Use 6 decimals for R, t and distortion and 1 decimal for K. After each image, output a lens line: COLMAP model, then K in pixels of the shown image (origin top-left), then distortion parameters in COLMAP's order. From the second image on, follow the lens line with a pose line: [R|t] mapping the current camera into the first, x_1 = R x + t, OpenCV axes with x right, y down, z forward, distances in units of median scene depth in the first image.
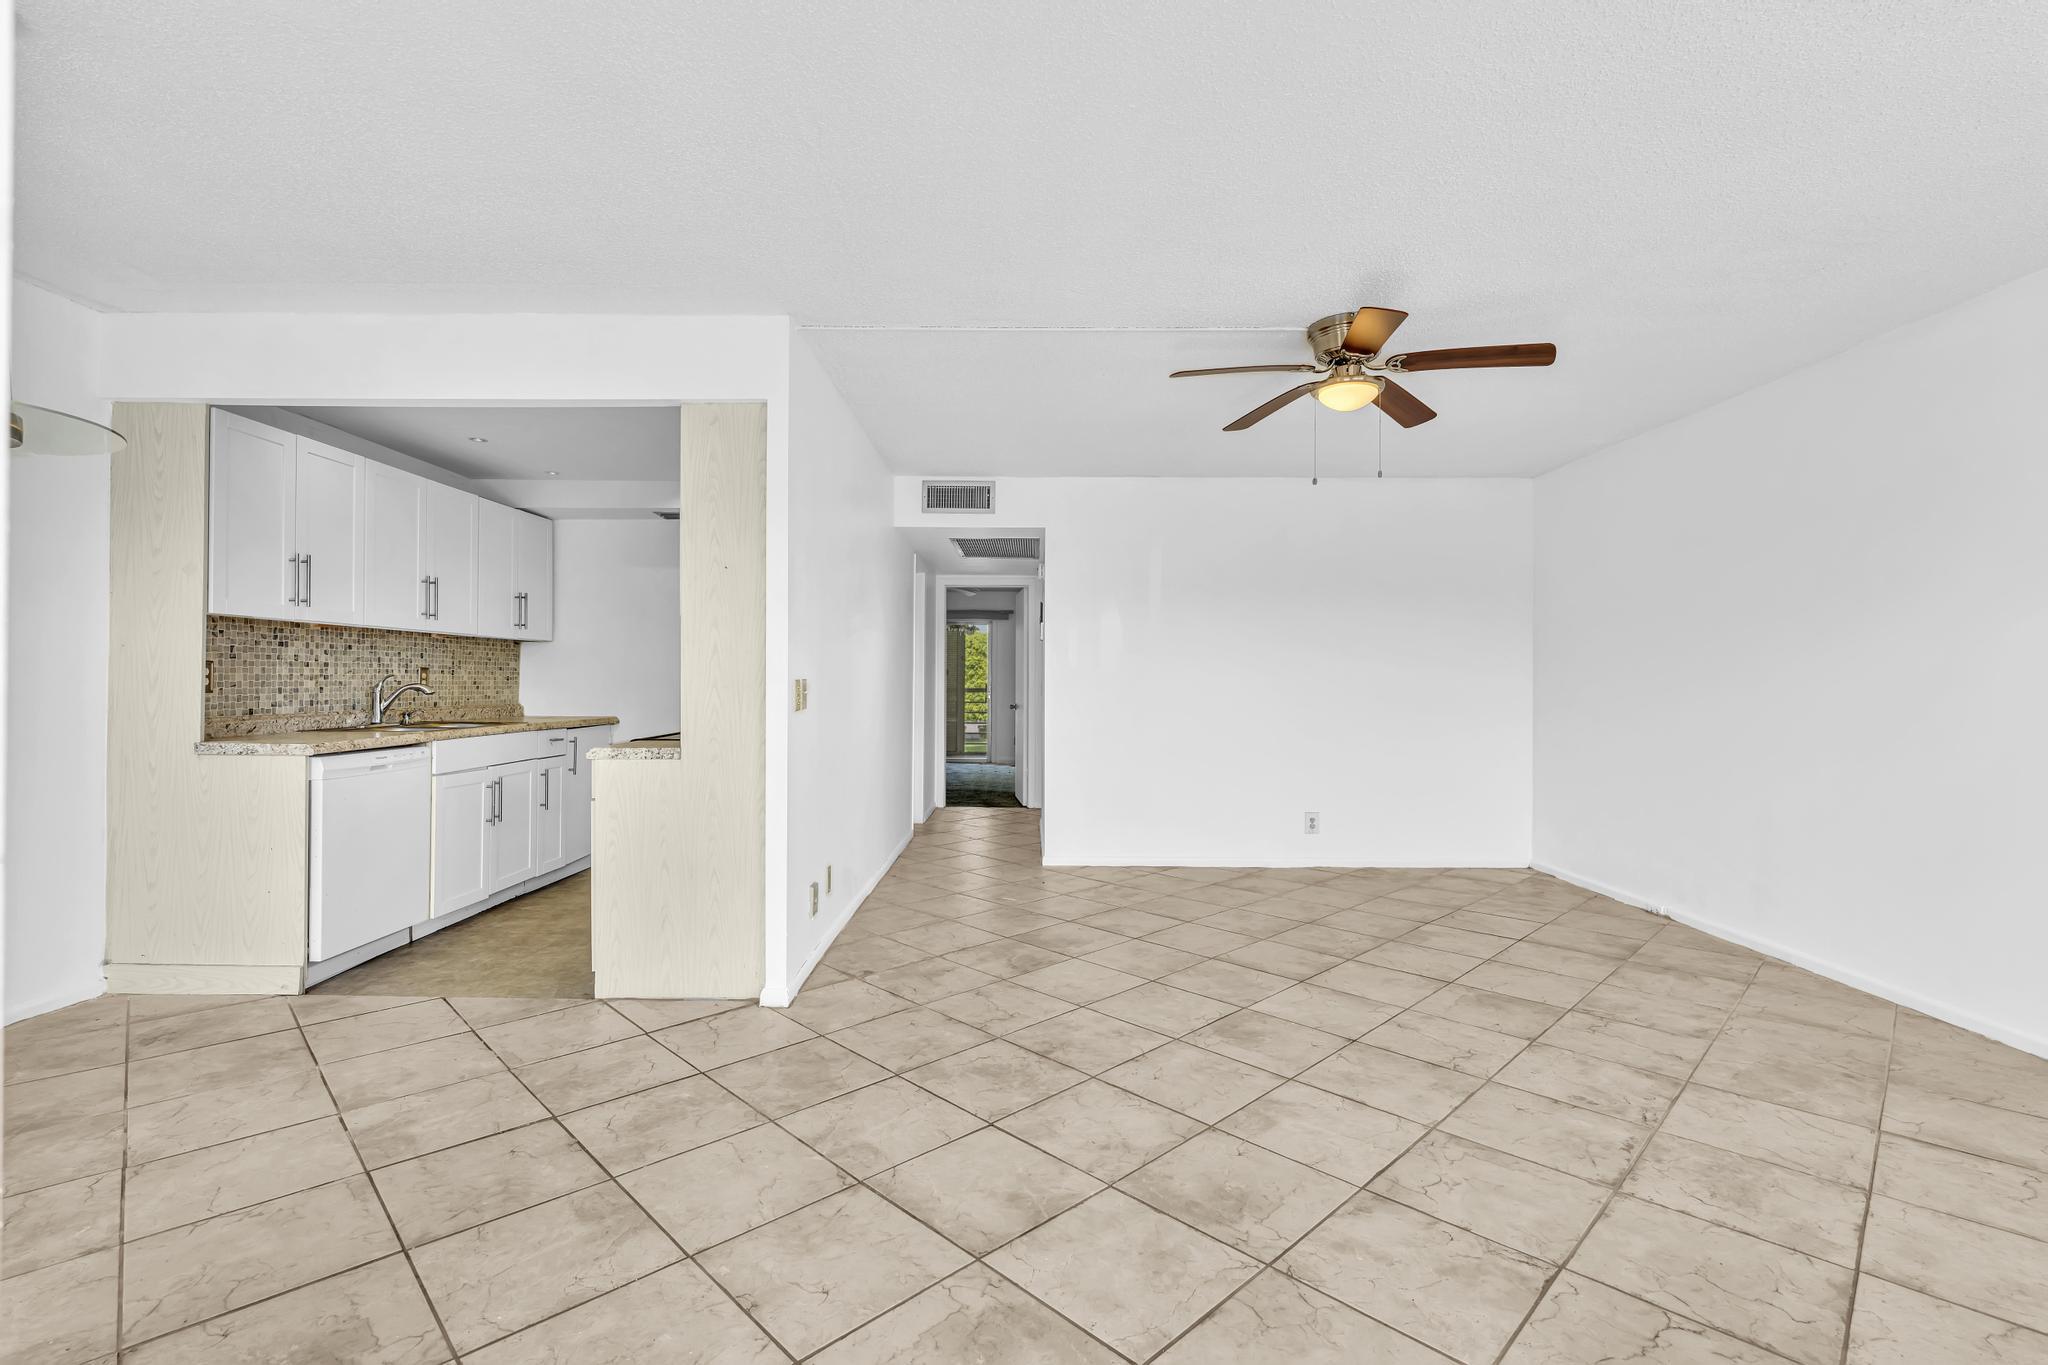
lens RADIAL K [[909.9, 0, 1020.5], [0, 909.9, 679.0], [0, 0, 1]] dist [-0.010556, 0.003965]
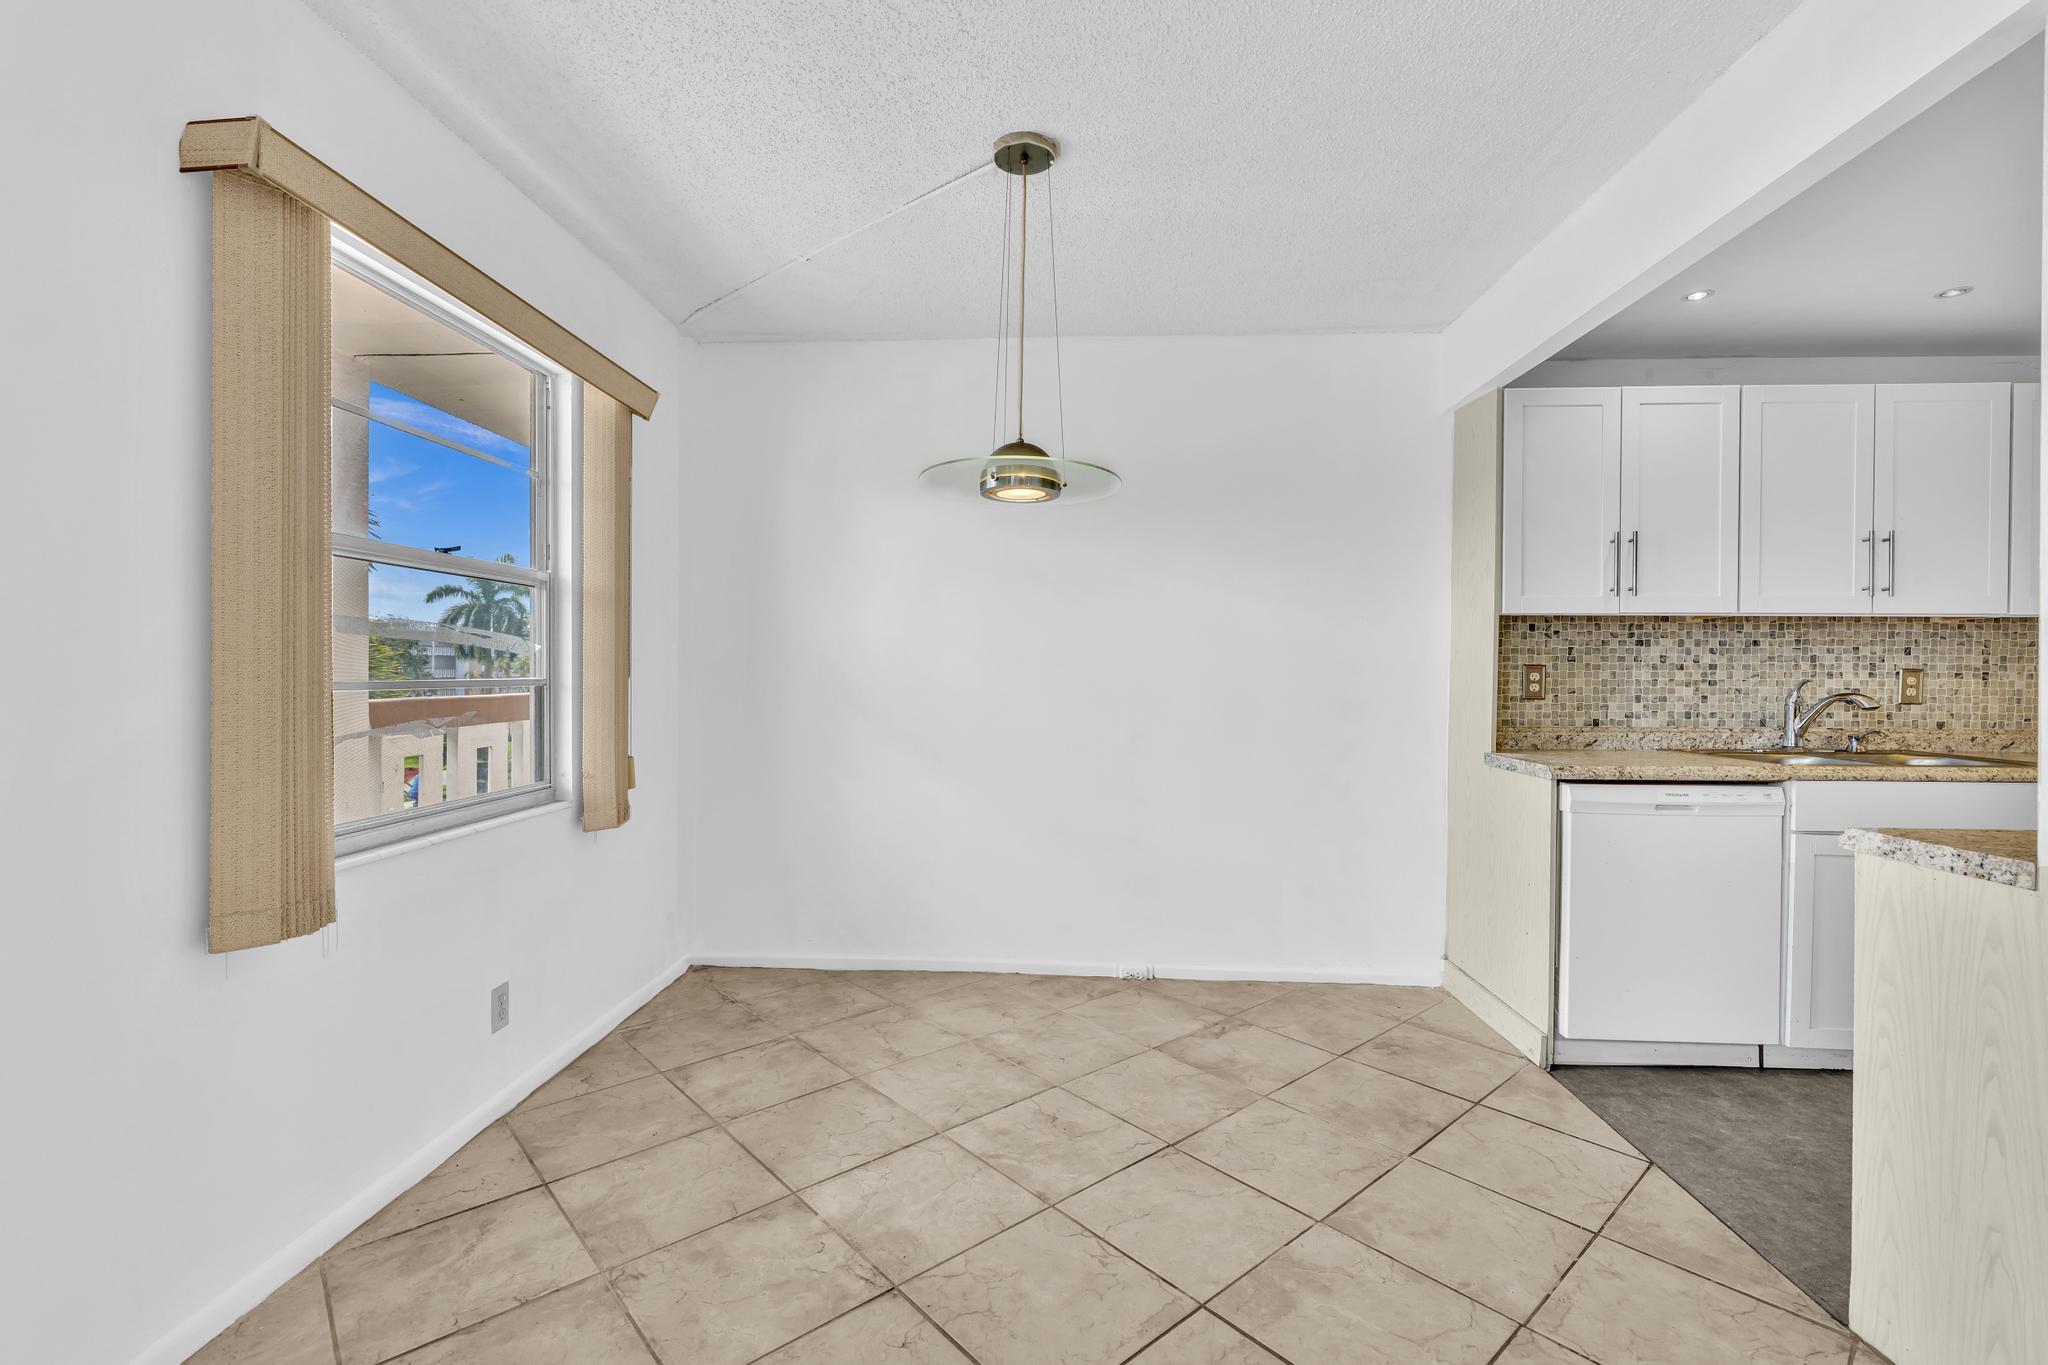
lens RADIAL K [[909.9, 0, 1020.5], [0, 909.9, 679.0], [0, 0, 1]] dist [-0.010556, 0.003965]
pose [[-0.049788, 0.001430, -0.998759, 0.051550], [-0.004010, 0.999991, 0.001632, -0.005547], [0.998752, 0.004086, -0.049782, 0.556524]]
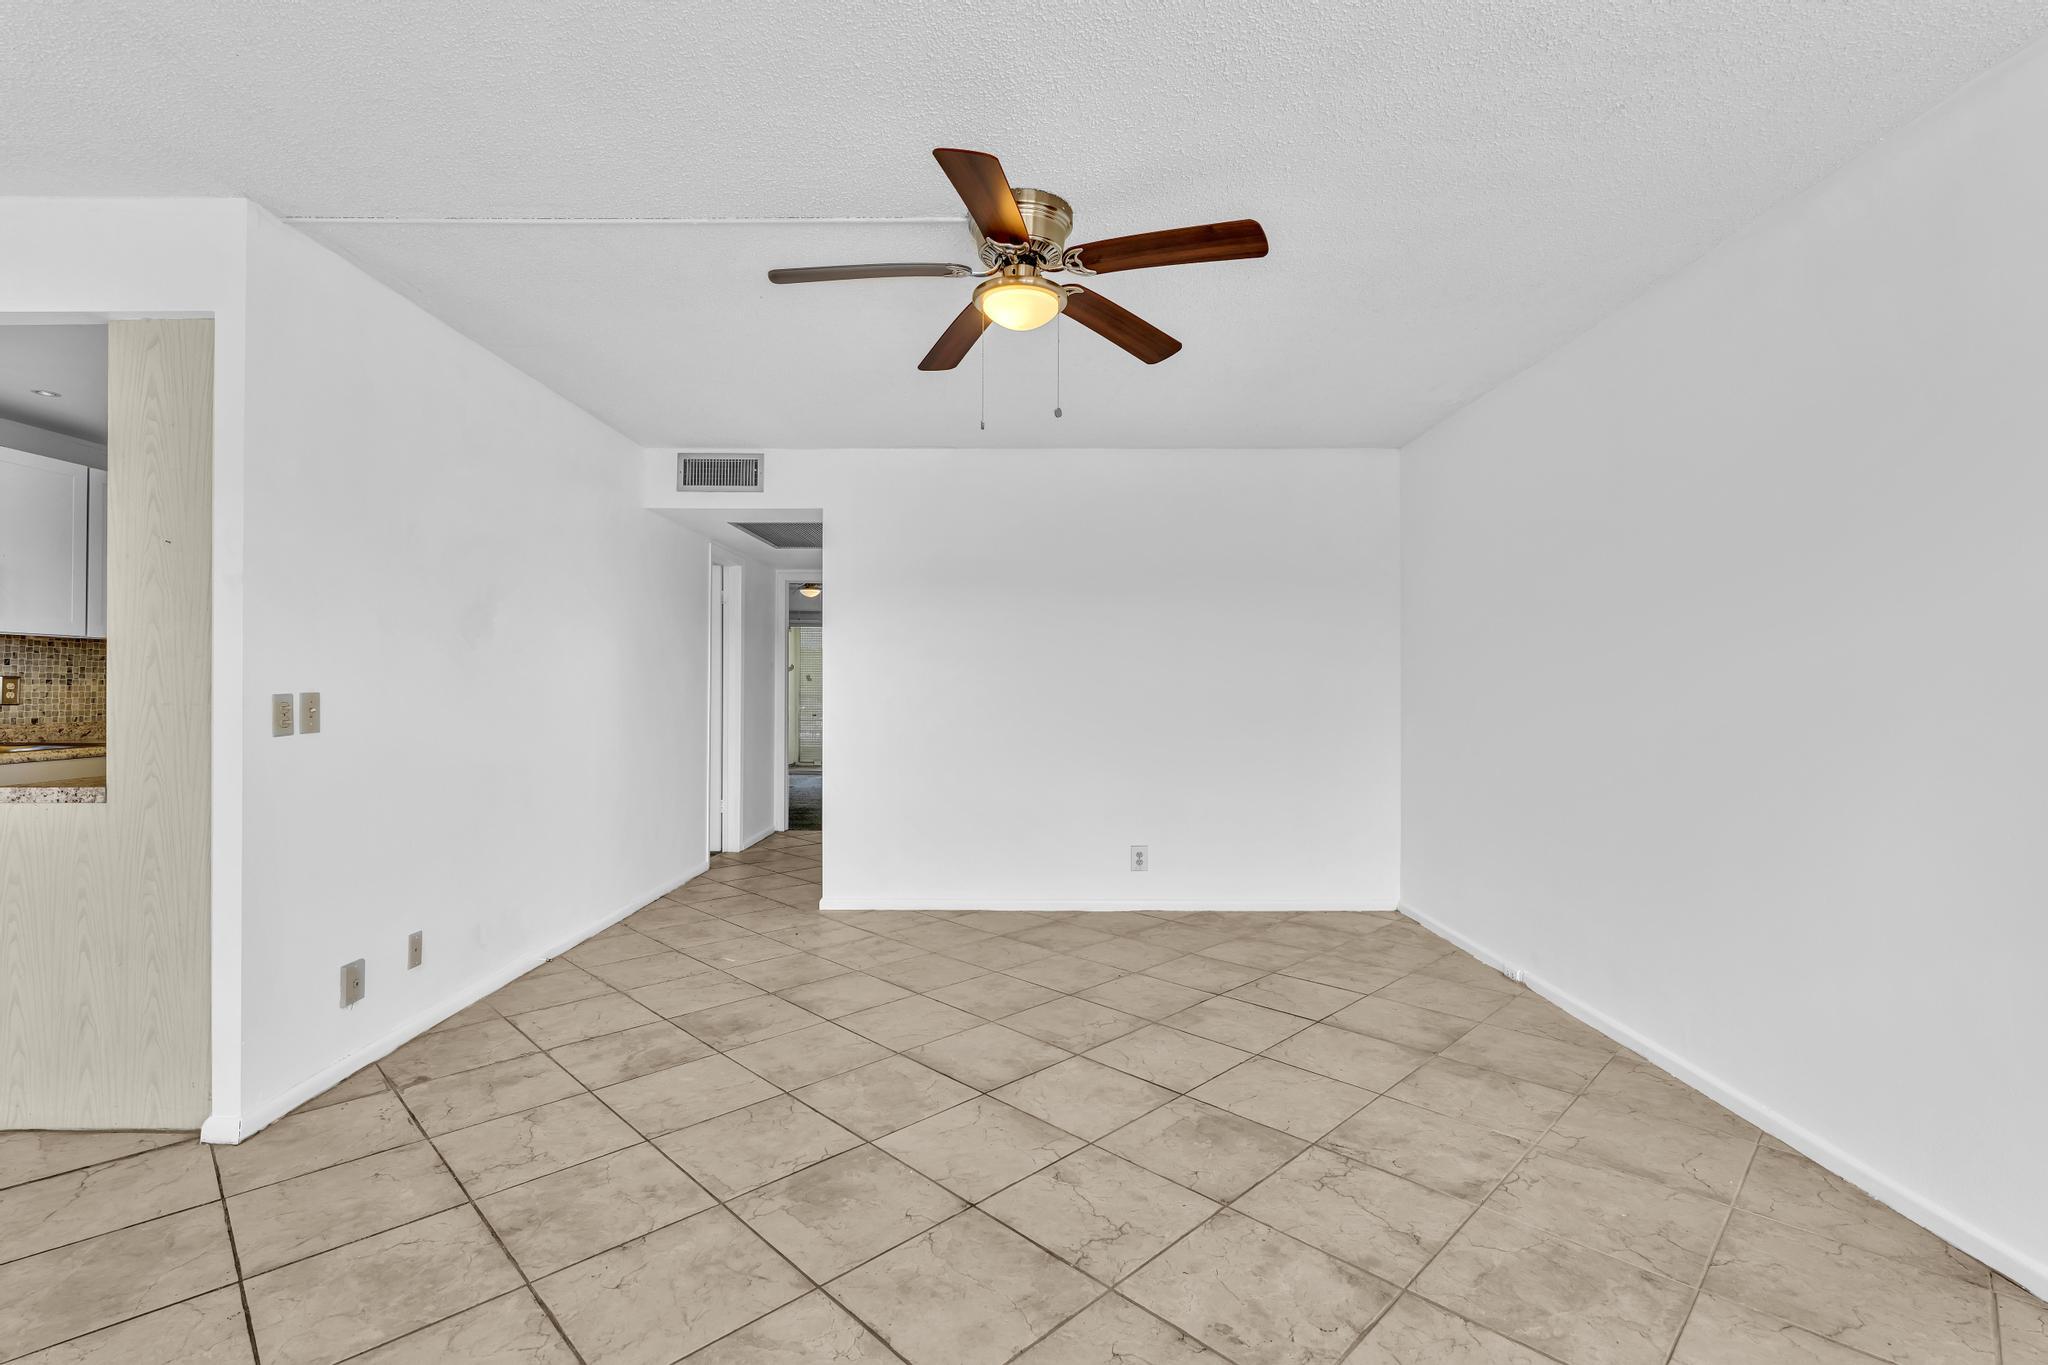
lens RADIAL K [[924.8, 0, 1020.2], [0, 924.8, 679.2], [0, 0, 1]] dist [-0.009150, 0.003335]
pose [[0.999980, -0.002342, 0.005926, 0.354703], [0.002368, 0.999988, -0.004268, -0.006598], [-0.005916, 0.004282, 0.999973, 0.248277]]
